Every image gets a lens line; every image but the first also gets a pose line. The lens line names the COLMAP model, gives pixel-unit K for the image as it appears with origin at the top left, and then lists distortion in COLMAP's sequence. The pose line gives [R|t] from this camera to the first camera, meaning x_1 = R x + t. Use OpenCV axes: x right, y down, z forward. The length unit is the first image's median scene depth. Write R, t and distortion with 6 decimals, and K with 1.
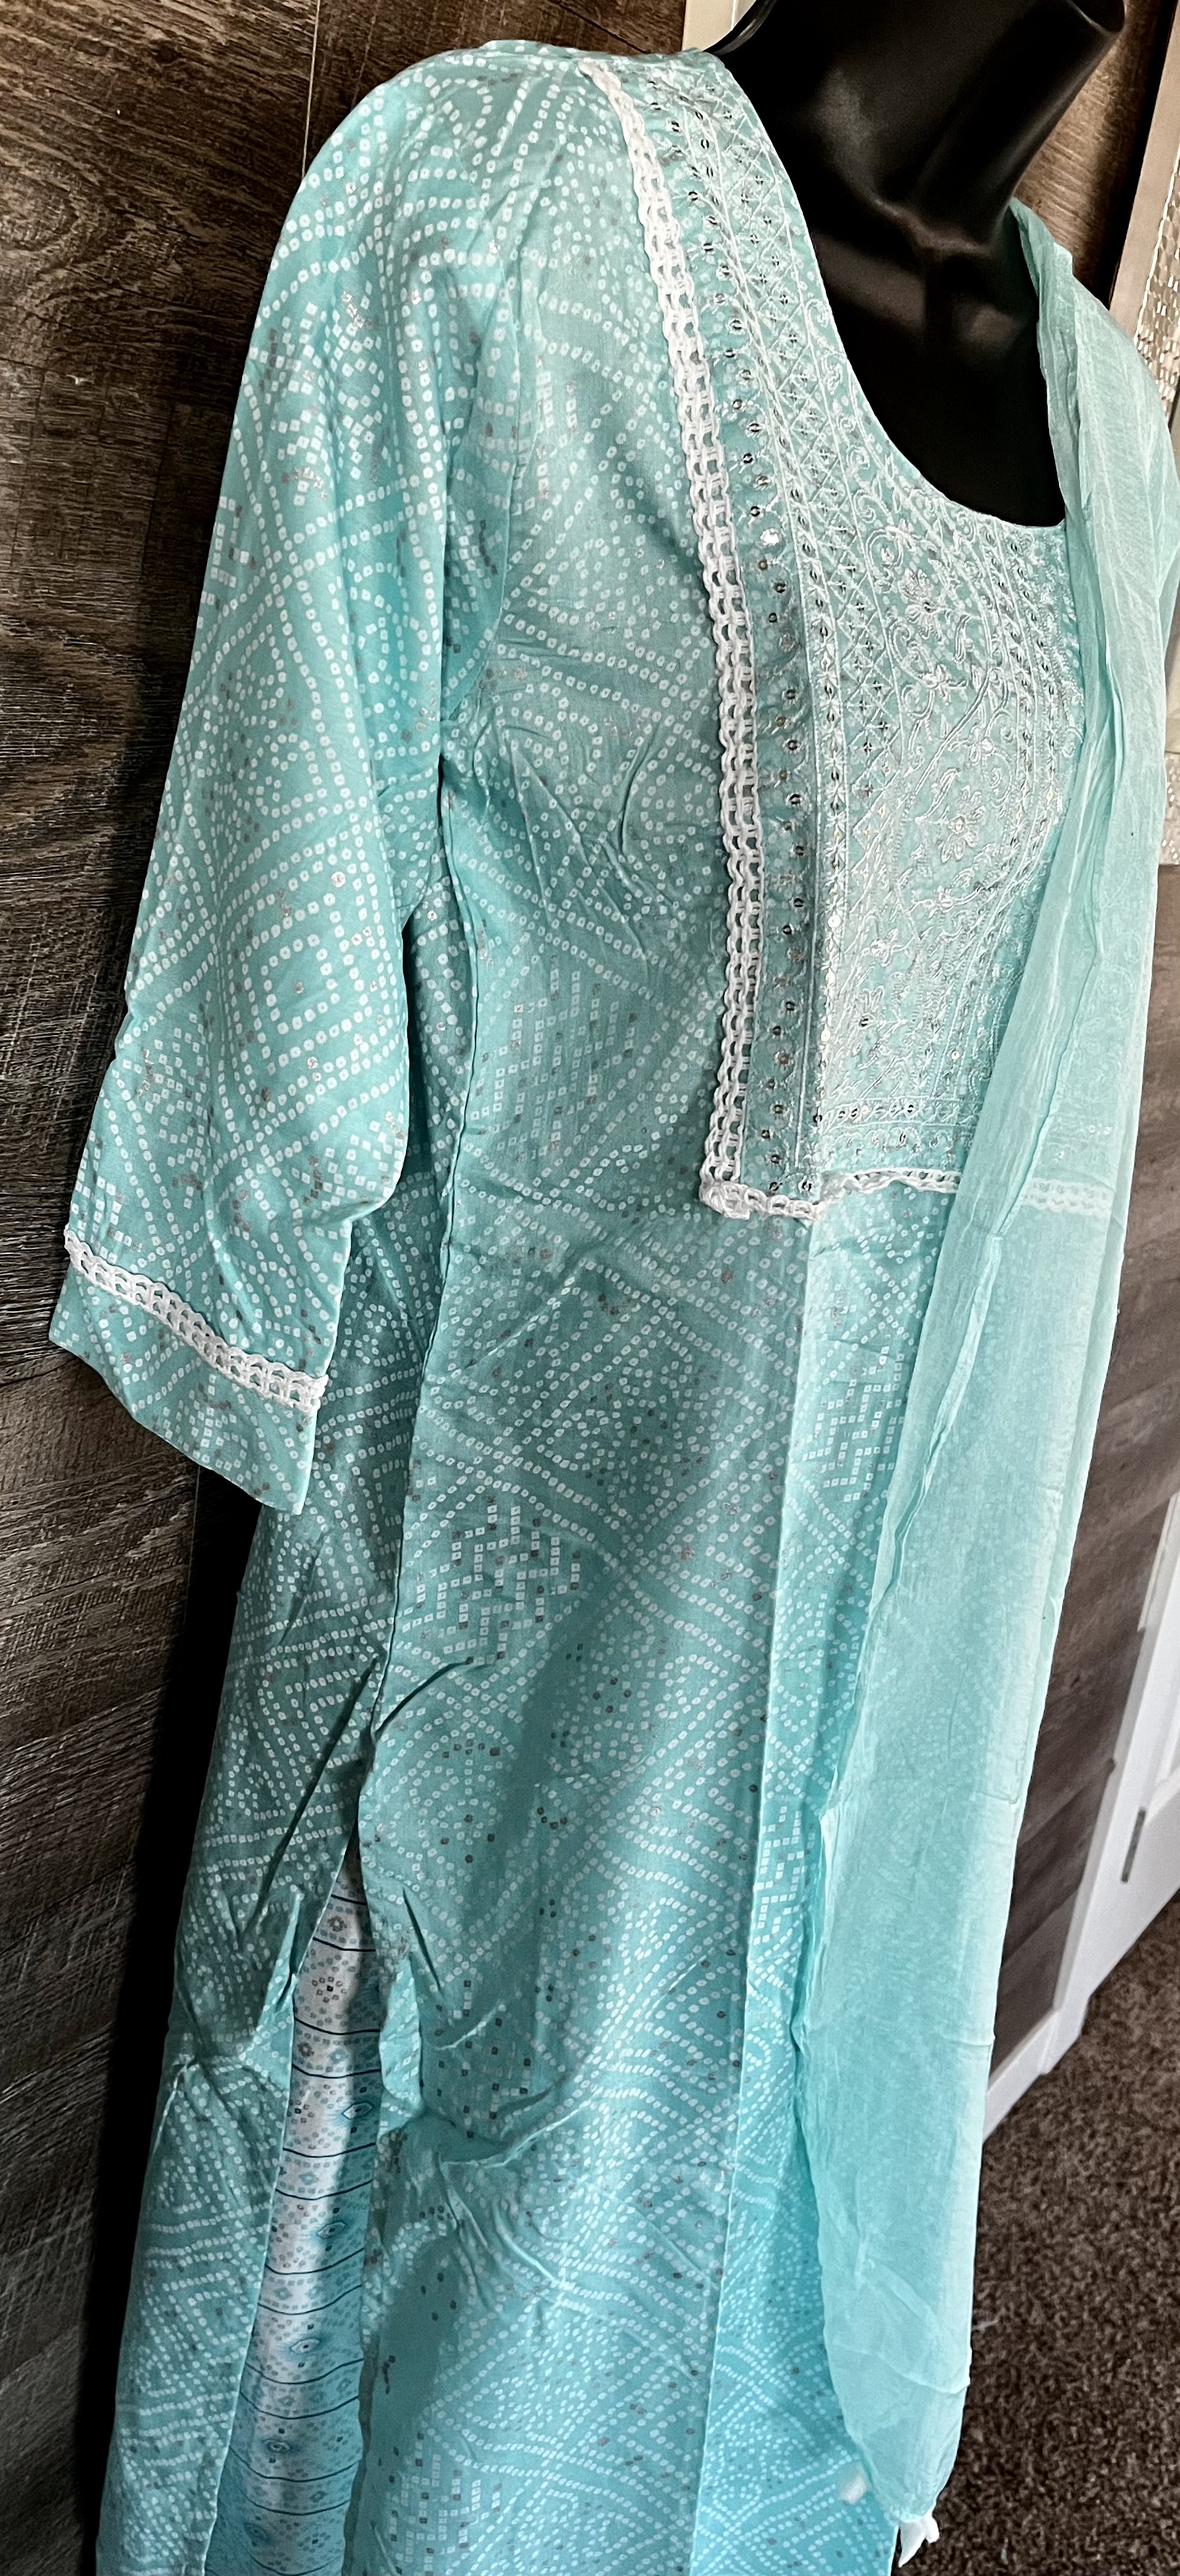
lens RADIAL K [[2155.9, 0, 594.5], [0, 2155.9, 1289.2], [0, 0, 1]] dist [0.035471, -0.057335]
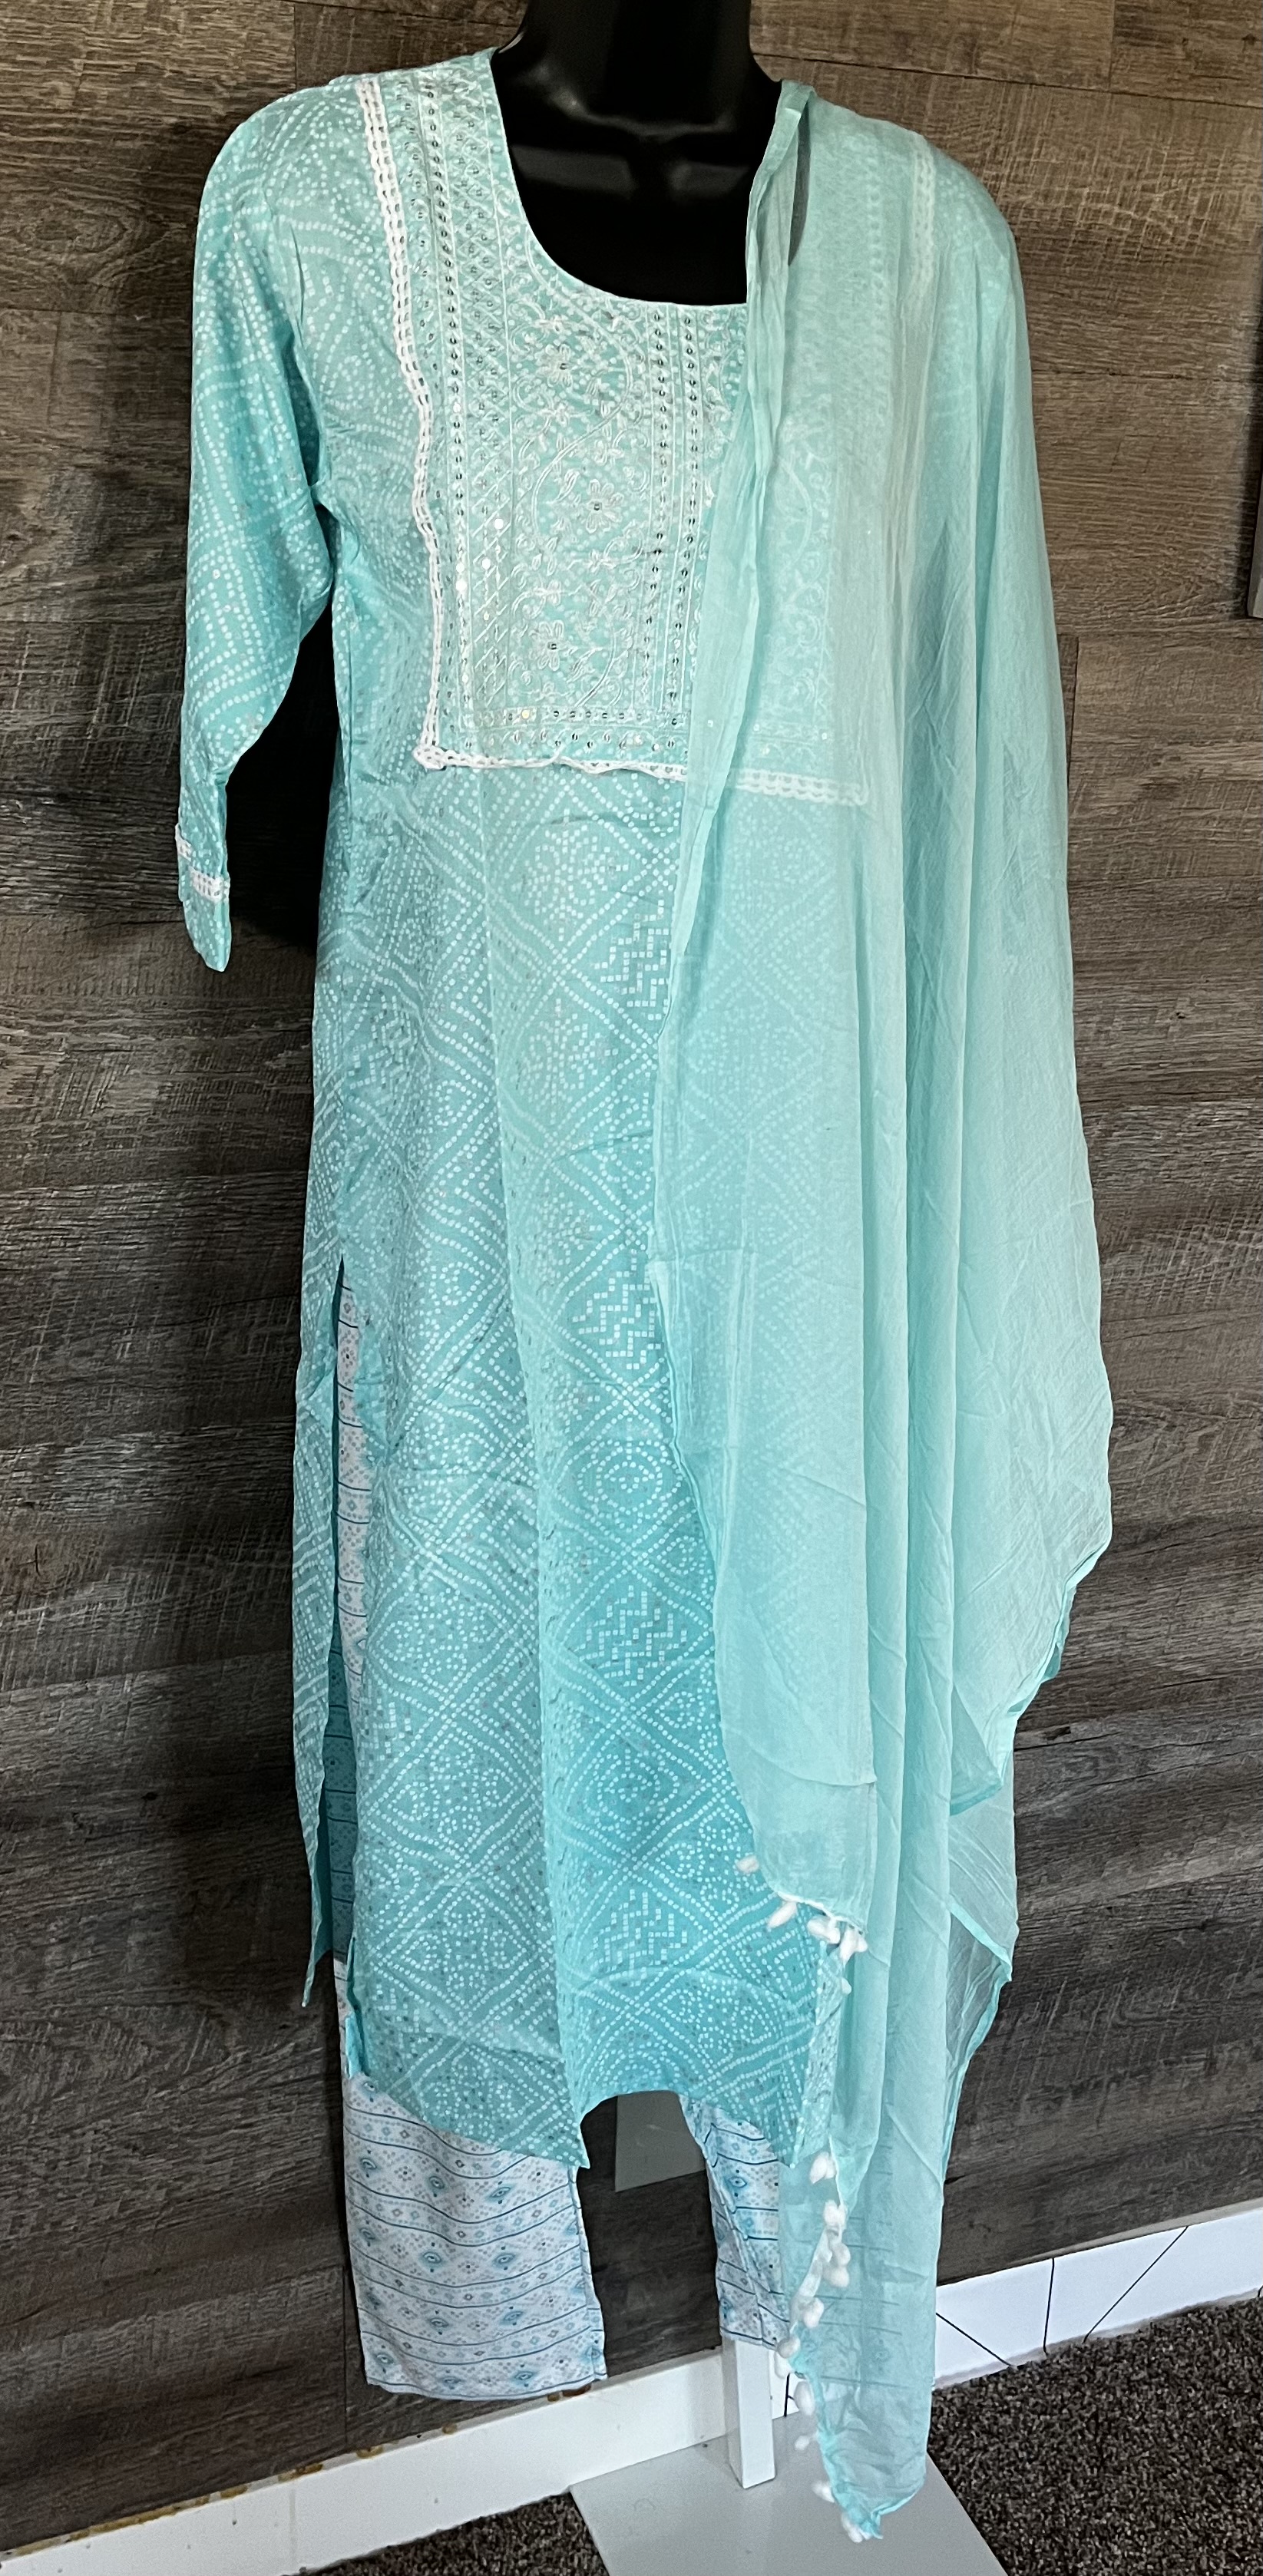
lens RADIAL K [[2636.4, 0, 624.2], [0, 2636.4, 1283.3], [0, 0, 1]] dist [-0.004064, 0.000000]
pose [[0.814764, 0.039329, -0.578458, 1.322638], [-0.084312, 0.995128, -0.051096, 0.431605], [0.573630, 0.090402, 0.814110, -0.445805]]
